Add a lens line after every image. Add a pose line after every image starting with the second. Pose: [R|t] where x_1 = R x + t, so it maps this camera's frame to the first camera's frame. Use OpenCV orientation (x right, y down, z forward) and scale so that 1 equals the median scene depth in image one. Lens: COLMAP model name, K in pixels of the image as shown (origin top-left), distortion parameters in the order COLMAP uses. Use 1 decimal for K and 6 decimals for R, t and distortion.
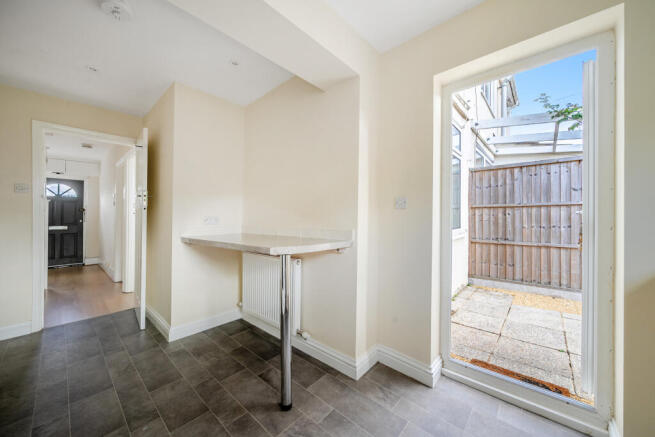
lens RADIAL K [[243.8, 0, 322.7], [0, 243.8, 217.4], [0, 0, 1]] dist [0.000154, 0.000035]
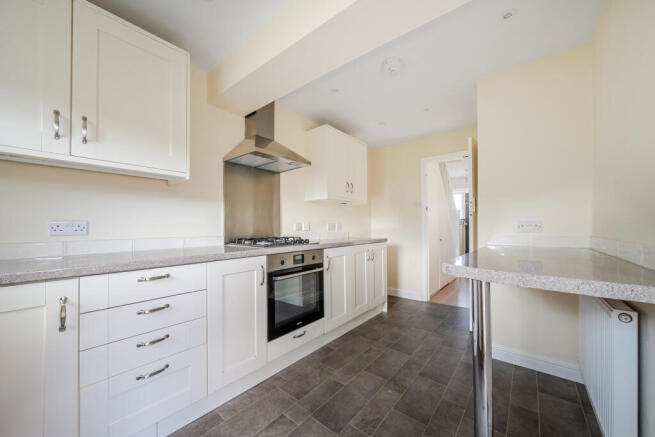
lens RADIAL K [[243.8, 0, 323.1], [0, 243.8, 222.4], [0, 0, 1]] dist [0.000154, 0.000035]
pose [[0.045846, -0.010796, -0.998890, 0.390508], [0.004140, 0.999935, -0.010617, 0.004705], [0.998940, -0.003649, 0.045888, 0.453138]]
